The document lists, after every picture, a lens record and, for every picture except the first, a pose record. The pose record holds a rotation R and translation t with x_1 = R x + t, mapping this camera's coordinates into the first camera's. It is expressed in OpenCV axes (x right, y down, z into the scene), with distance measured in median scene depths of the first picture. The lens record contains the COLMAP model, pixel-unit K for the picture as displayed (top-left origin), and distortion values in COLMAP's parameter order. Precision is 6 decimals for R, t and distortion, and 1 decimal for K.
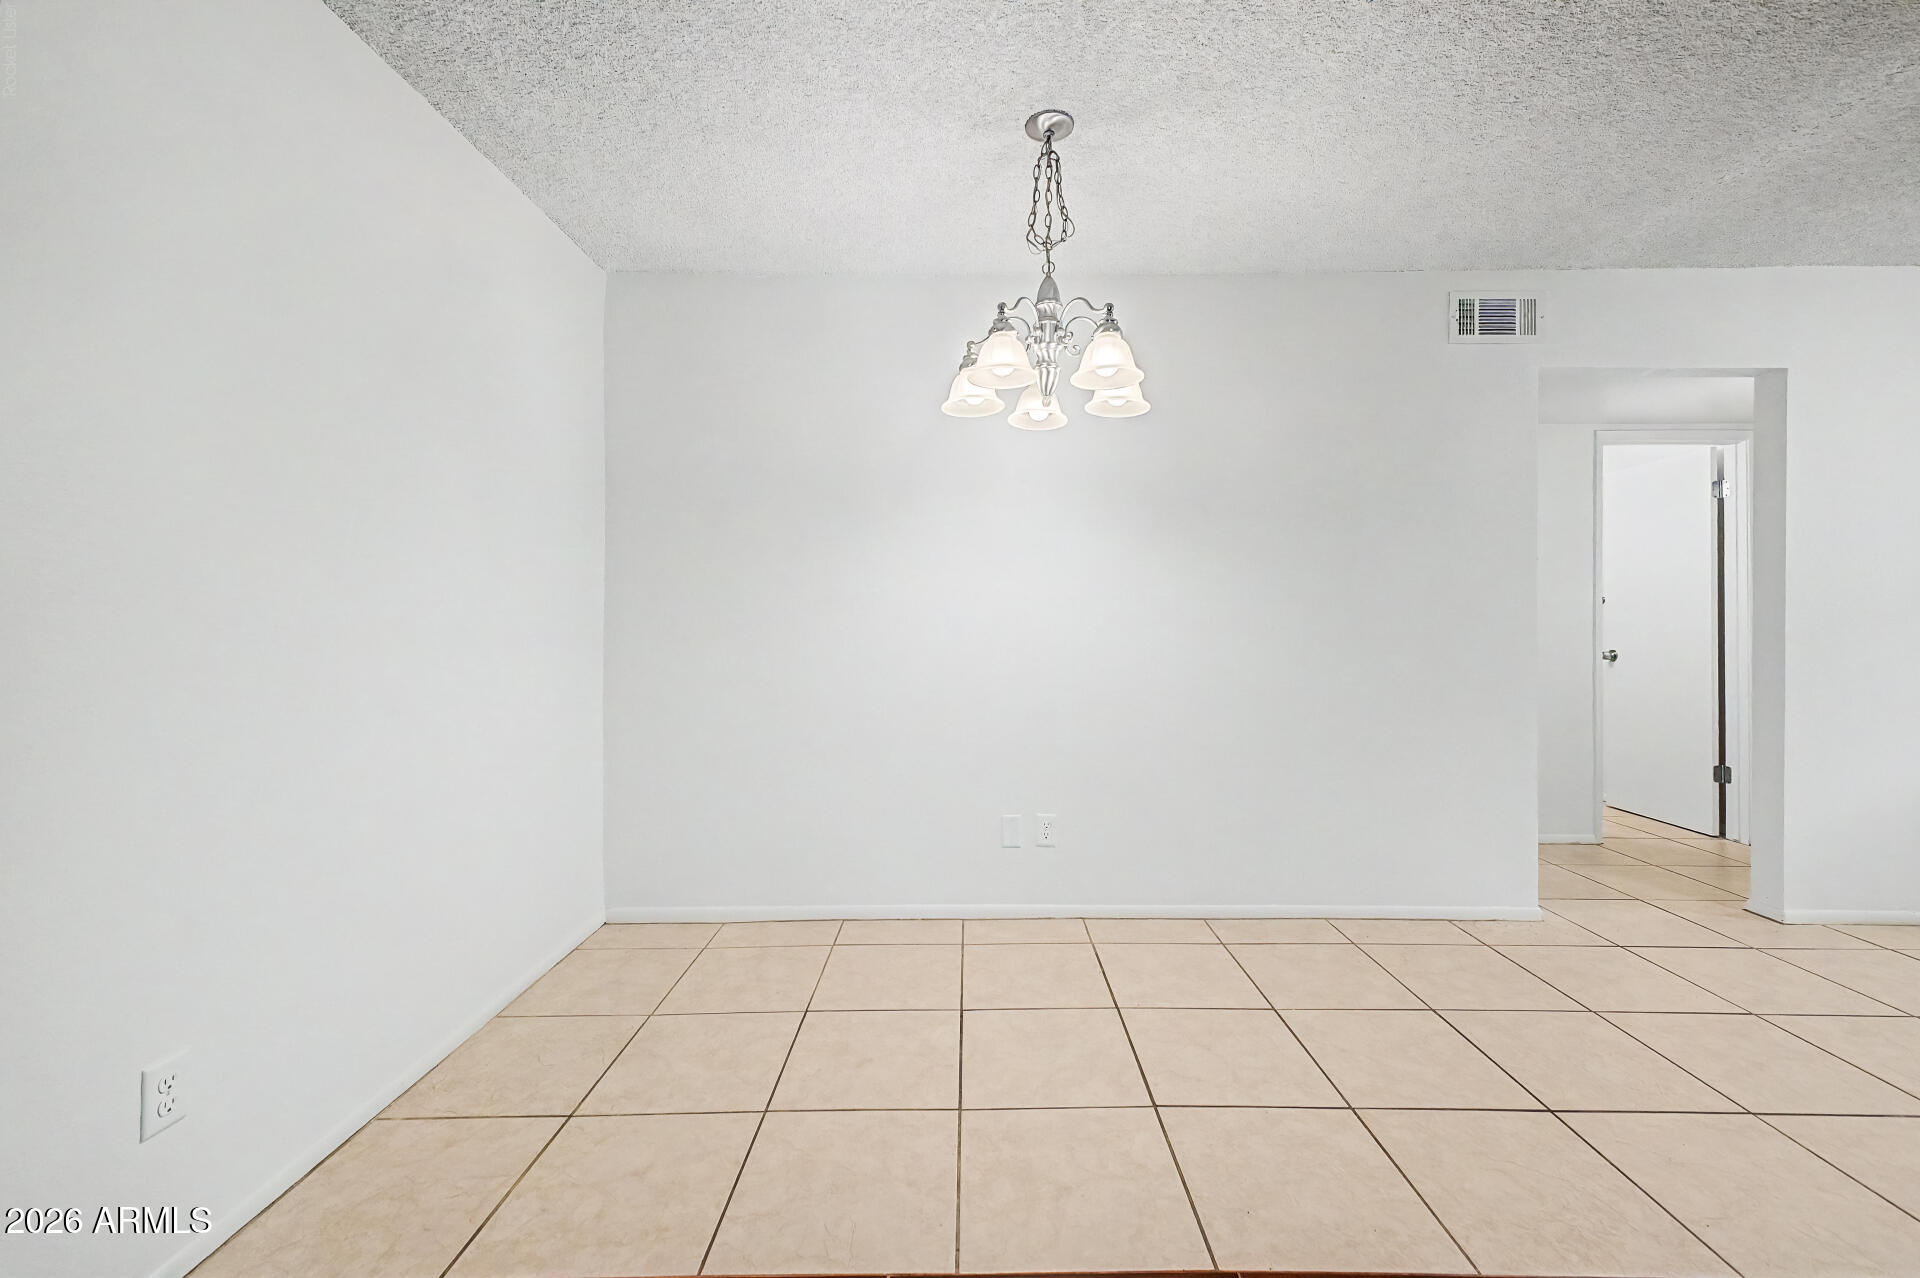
lens RADIAL K [[779.0, 0, 947.3], [0, 779.0, 622.5], [0, 0, 1]] dist [0.000740, -0.000469]
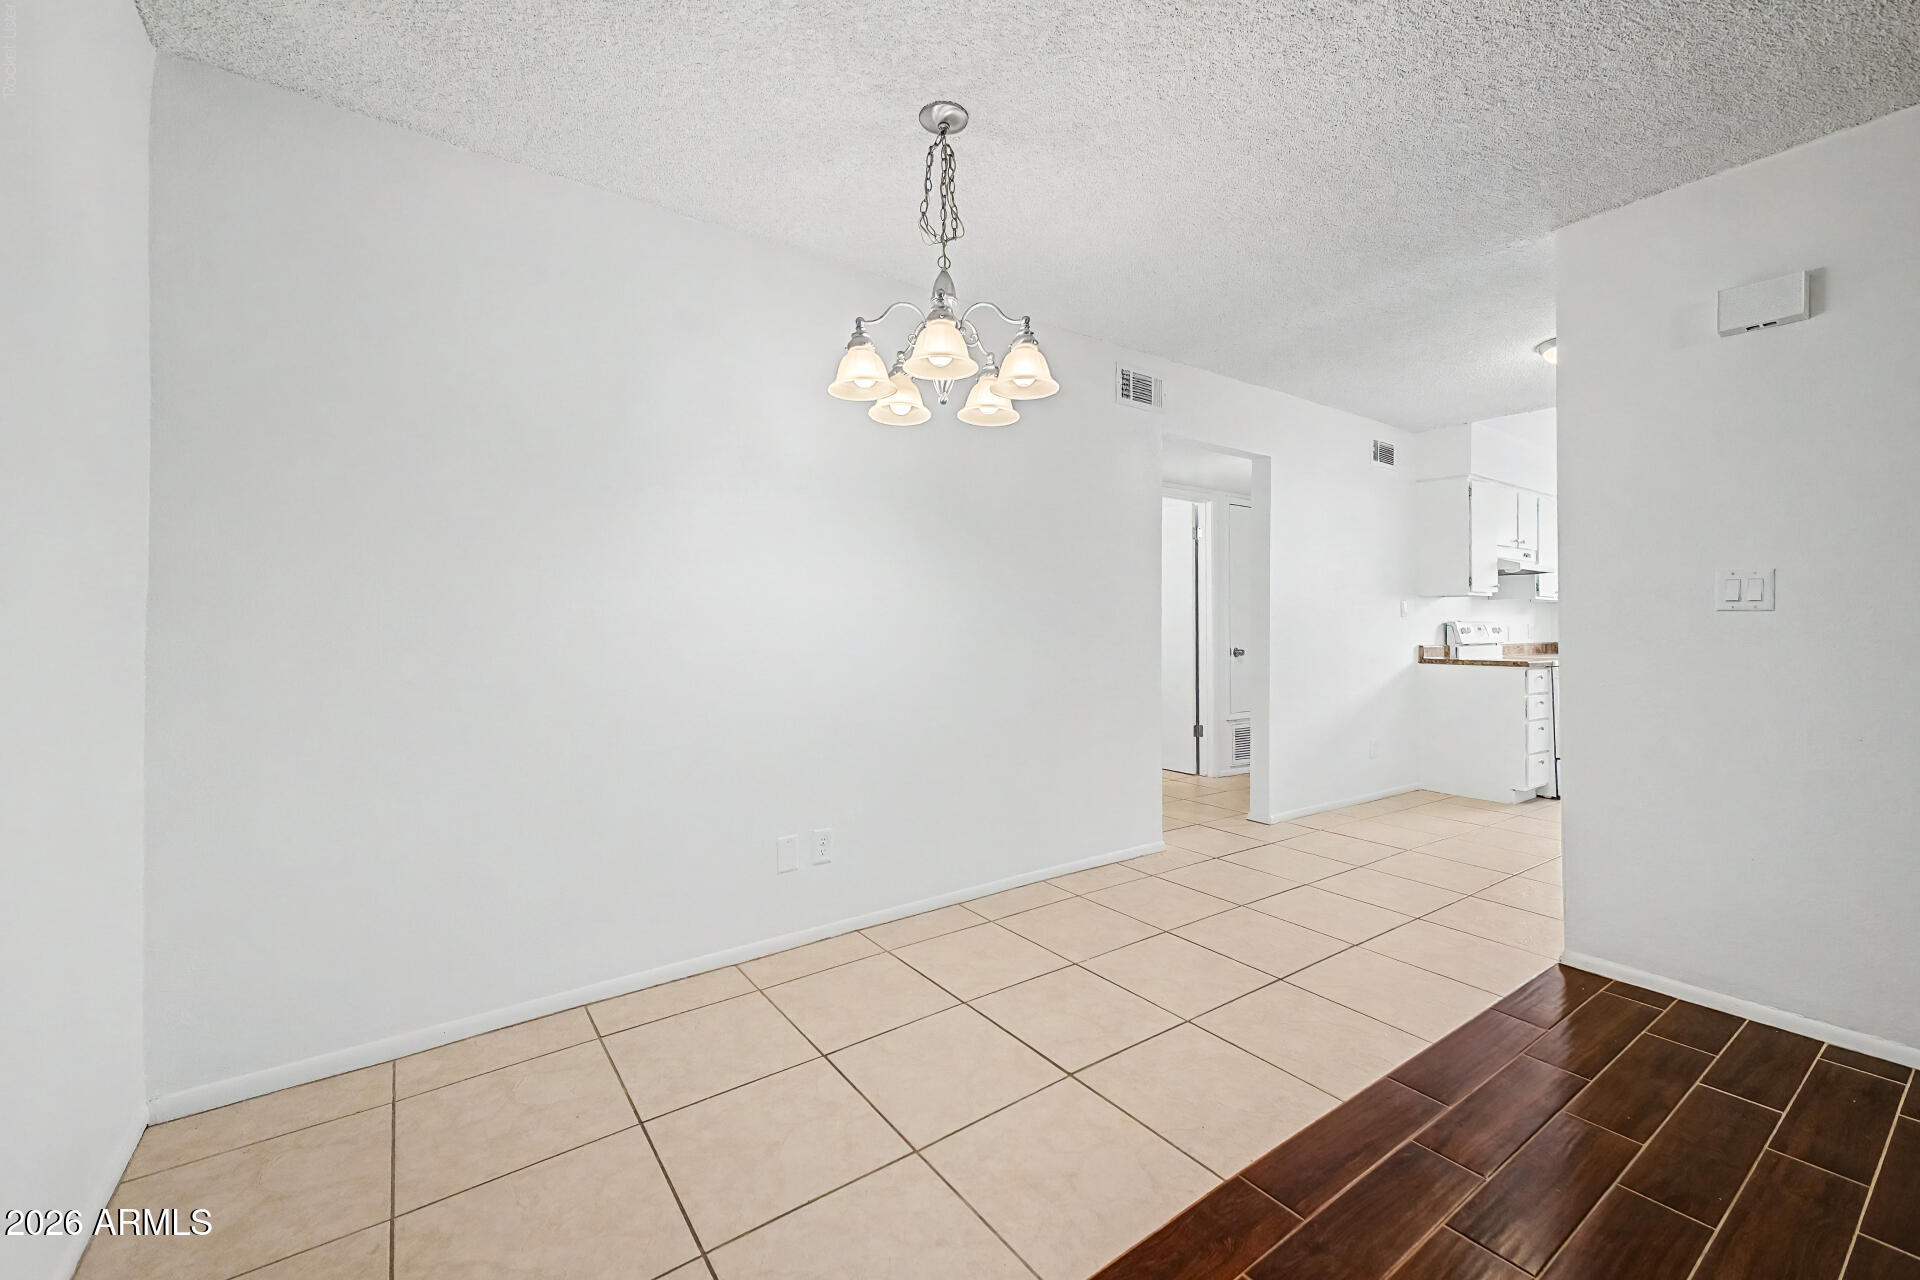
lens RADIAL K [[779.0, 0, 950.7], [0, 779.0, 633.8], [0, 0, 1]] dist [0.000740, -0.000469]
pose [[0.808735, -0.011743, 0.588056, -0.331005], [0.011711, 0.999924, 0.003862, 0.005219], [-0.588057, 0.003764, 0.808811, 0.152701]]
